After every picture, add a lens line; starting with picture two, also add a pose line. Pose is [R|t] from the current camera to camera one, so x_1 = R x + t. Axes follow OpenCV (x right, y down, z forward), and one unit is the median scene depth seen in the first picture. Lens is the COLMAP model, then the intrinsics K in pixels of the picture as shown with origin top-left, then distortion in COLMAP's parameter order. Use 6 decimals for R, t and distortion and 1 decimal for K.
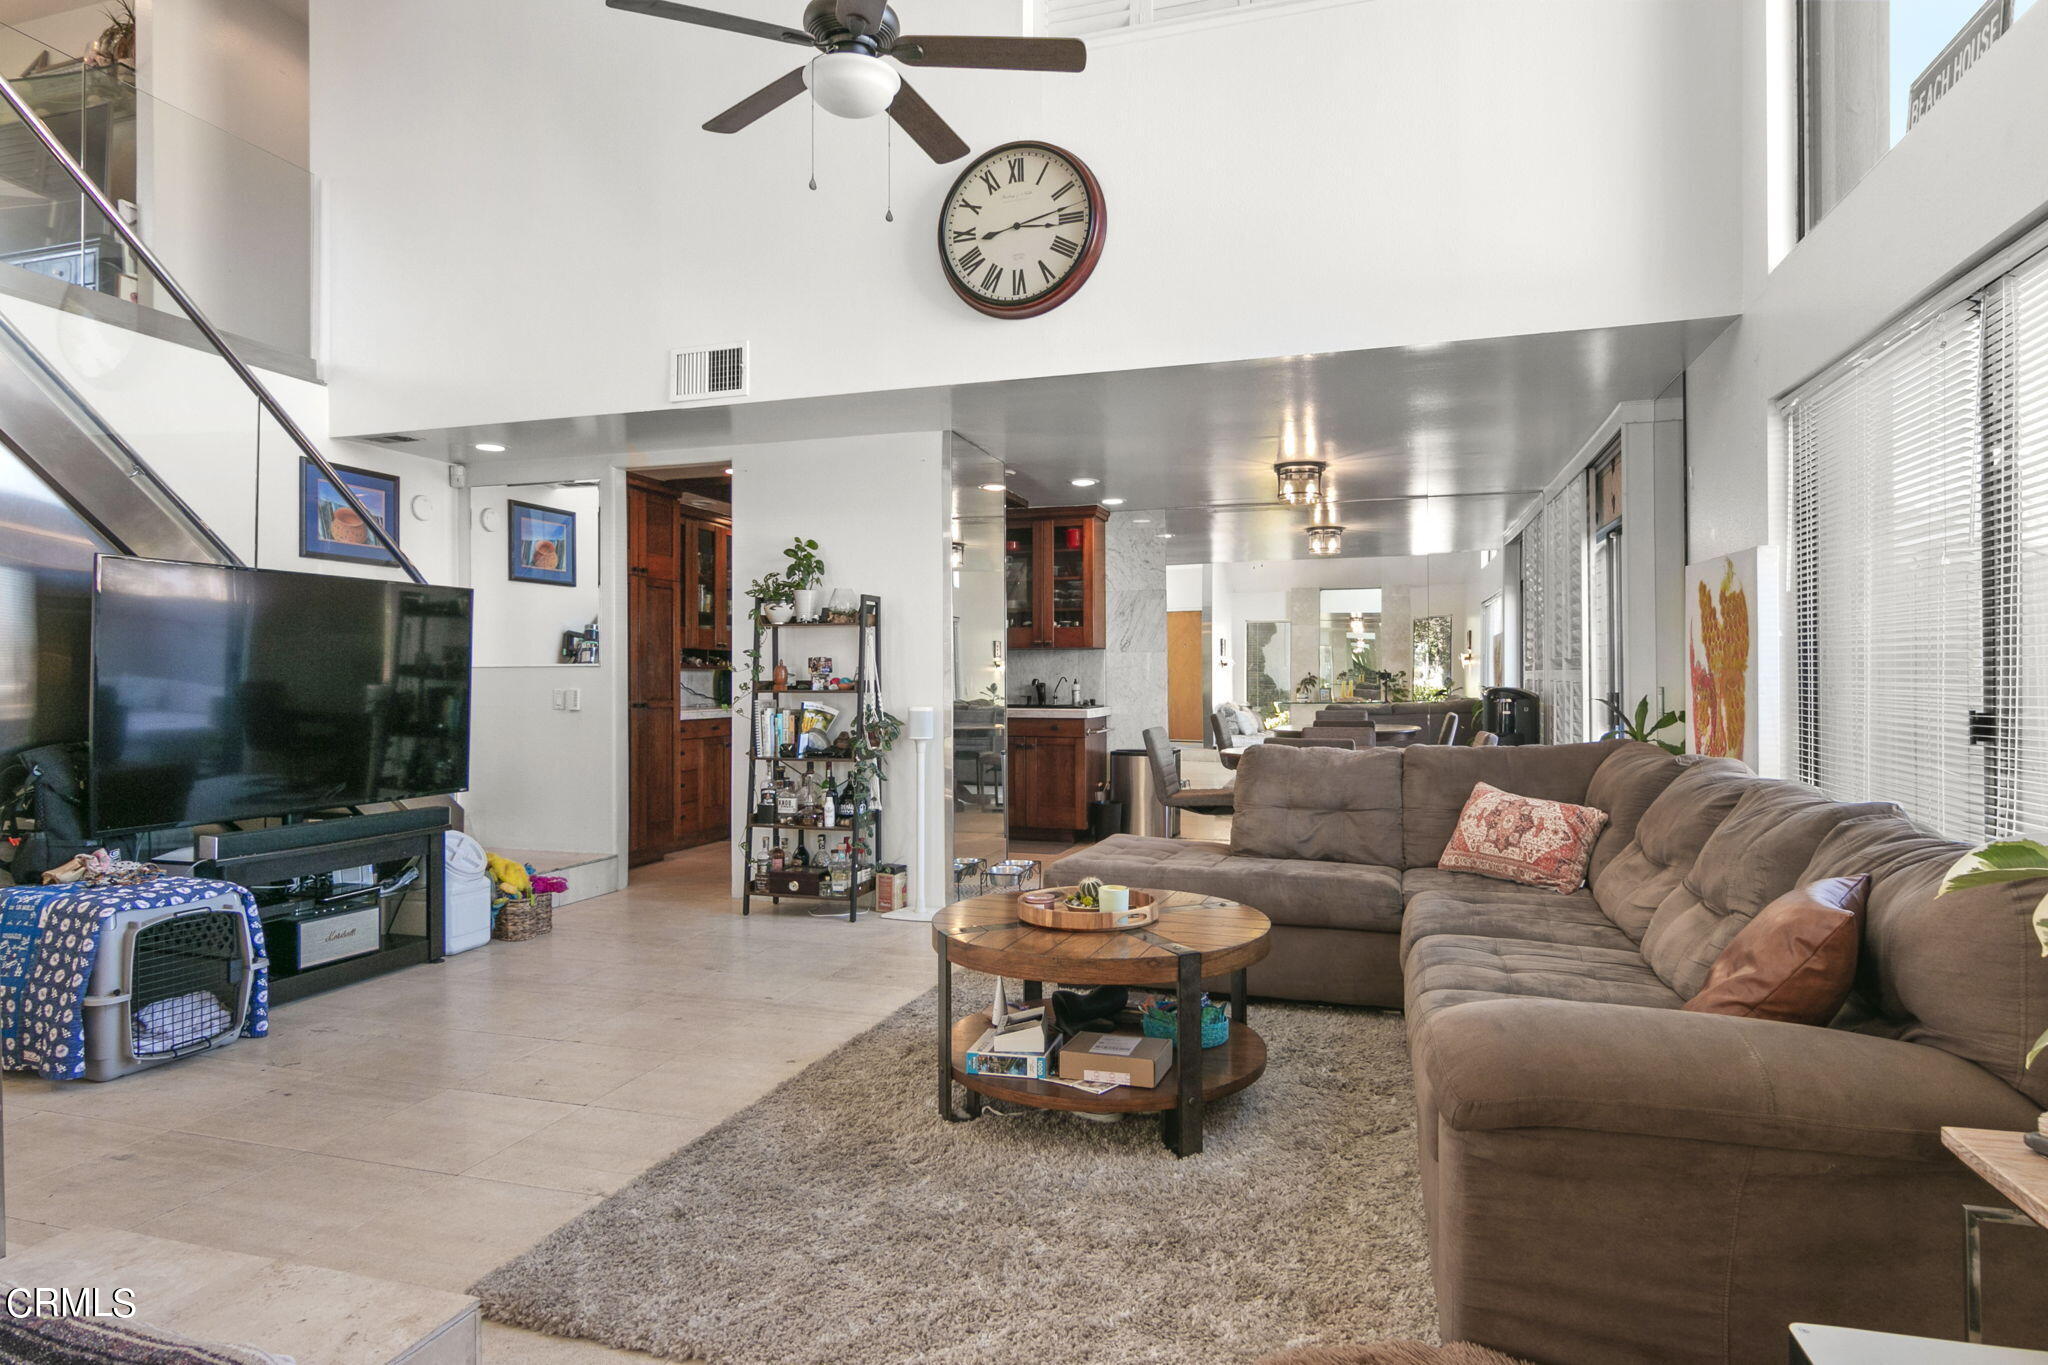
lens RADIAL K [[1146.9, 0, 982.1], [0, 1146.9, 677.9], [0, 0, 1]] dist [0.001162, 0.000296]
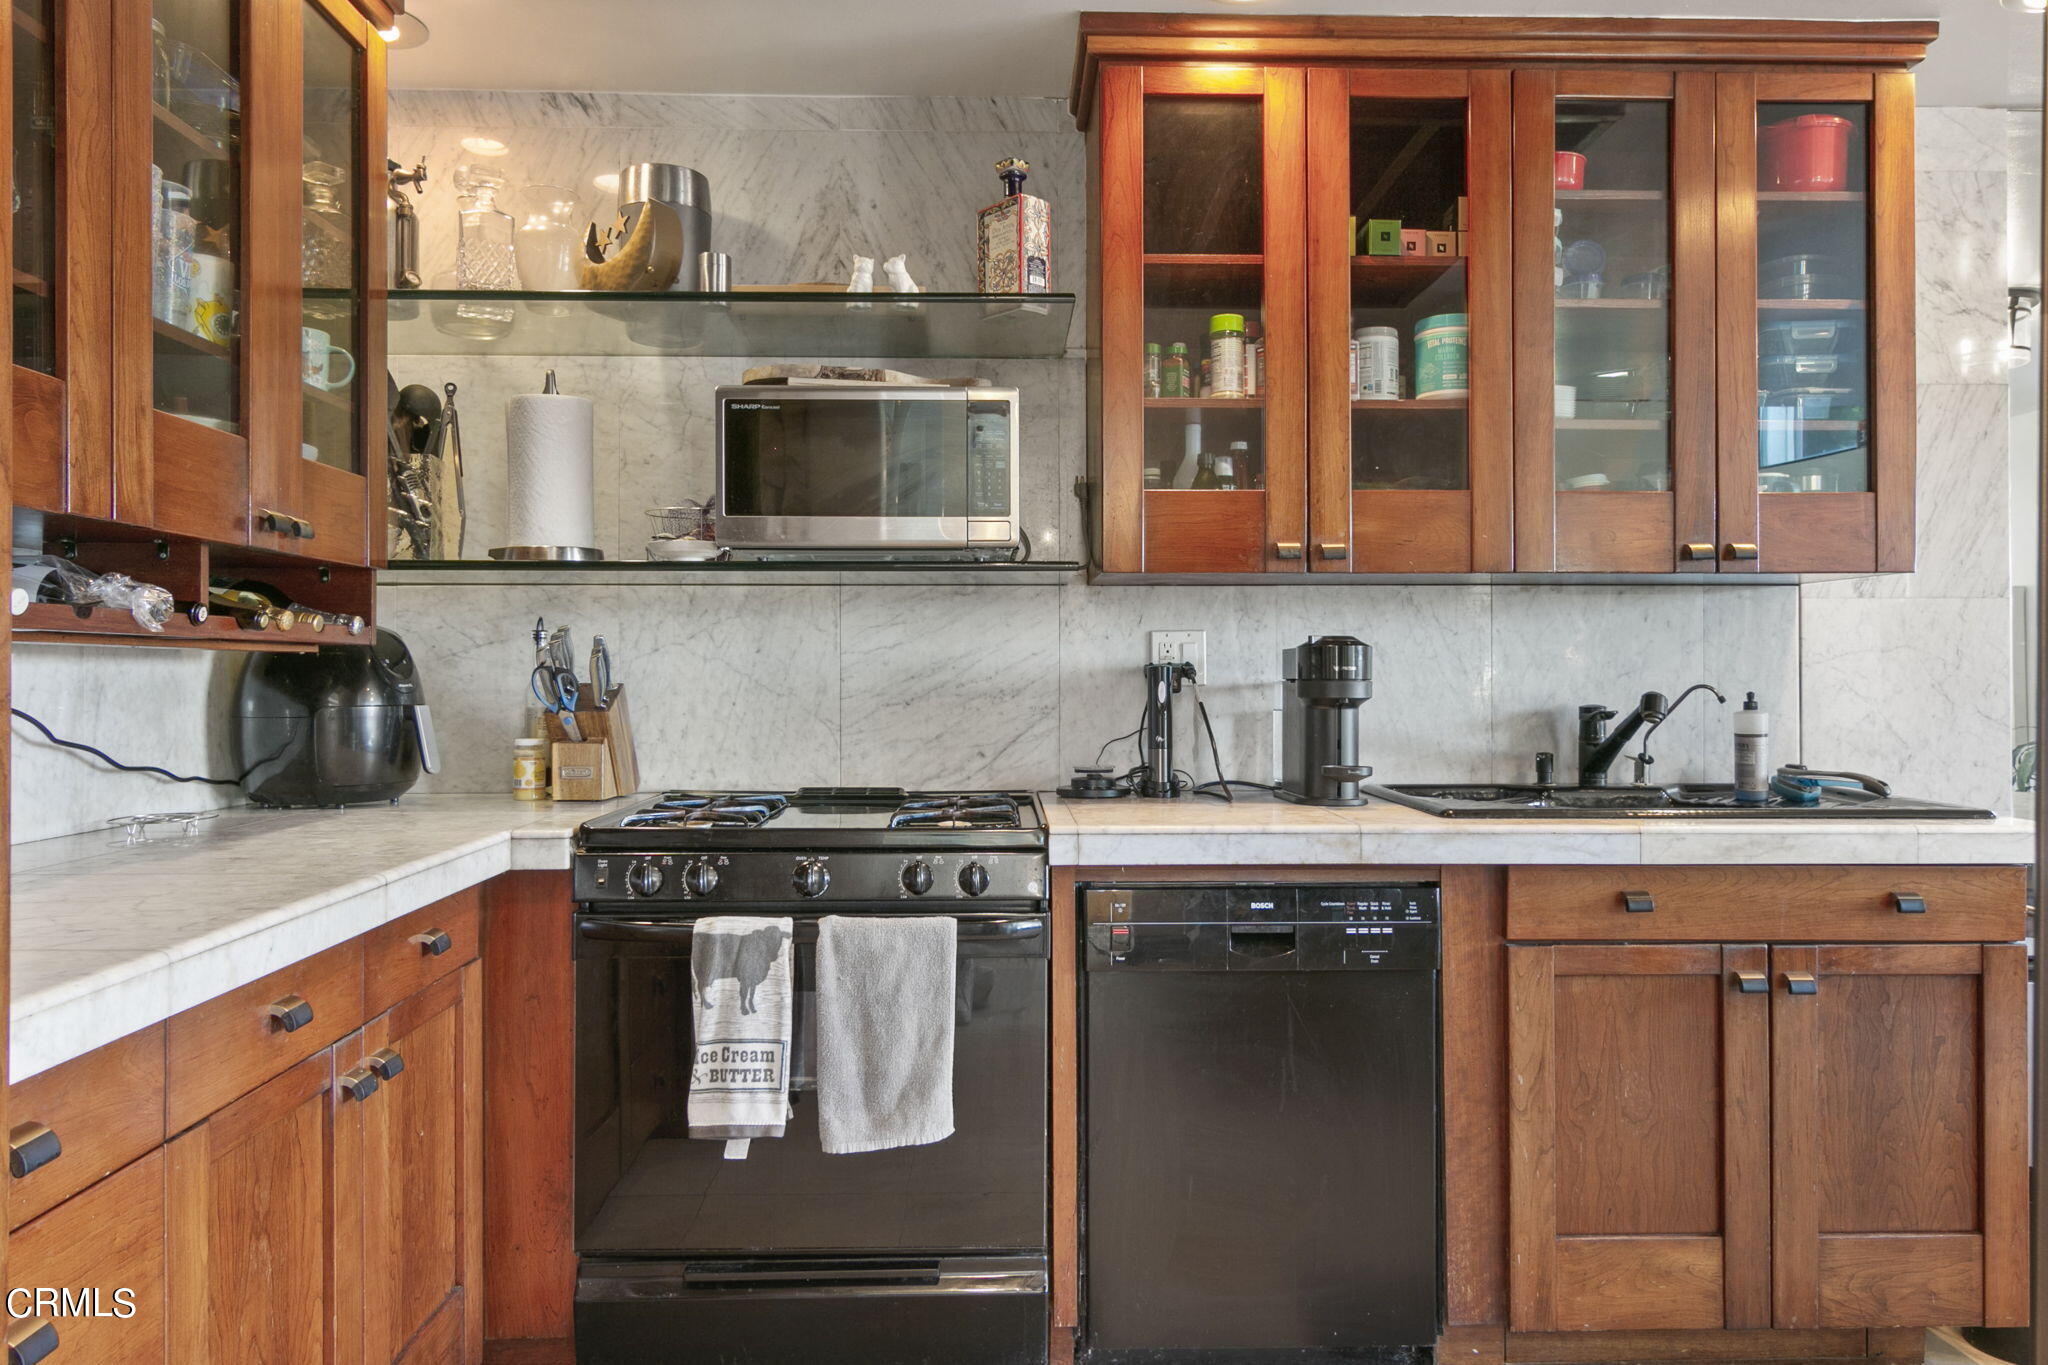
lens RADIAL K [[1340.1, 0, 977.8], [0, 1340.1, 645.5], [0, 0, 1]] dist [0.004689, 0.002198]
pose [[0.942630, 0.007017, 0.333765, -0.289654], [-0.001140, 0.999841, -0.017800, -0.006199], [-0.333837, 0.016398, 0.942488, 1.129383]]
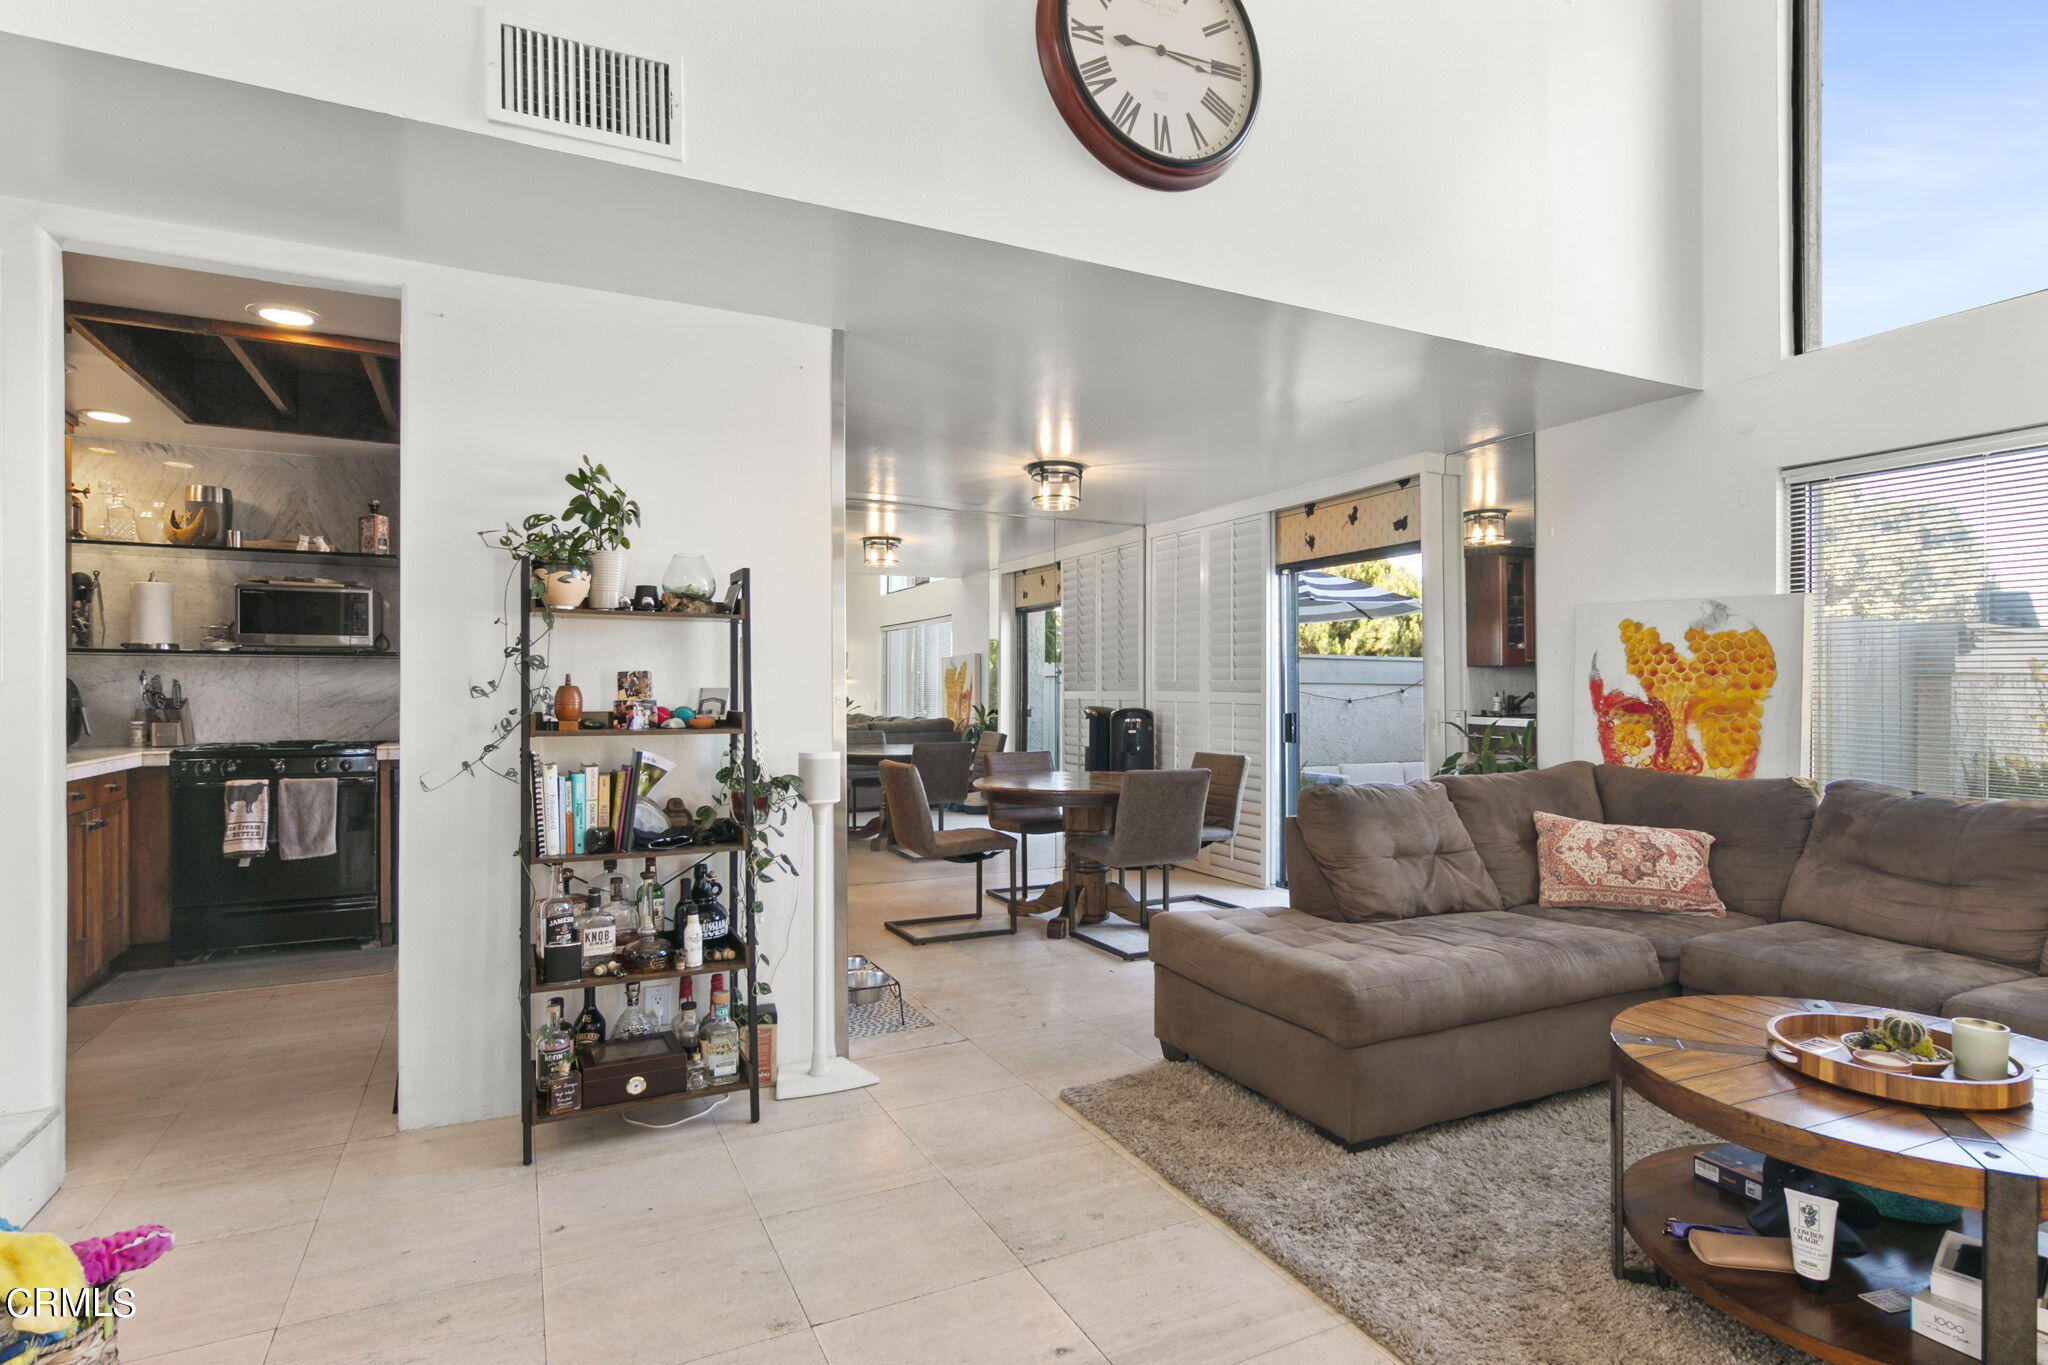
lens RADIAL K [[1051.7, 0, 1031.8], [0, 1051.7, 690.5], [0, 0, 1]] dist [0.001182, 0.000684]
pose [[0.700741, 0.002788, 0.713411, -0.382447], [-0.002750, 0.999995, -0.001207, -0.008340], [-0.713411, -0.001116, 0.700745, 0.497680]]
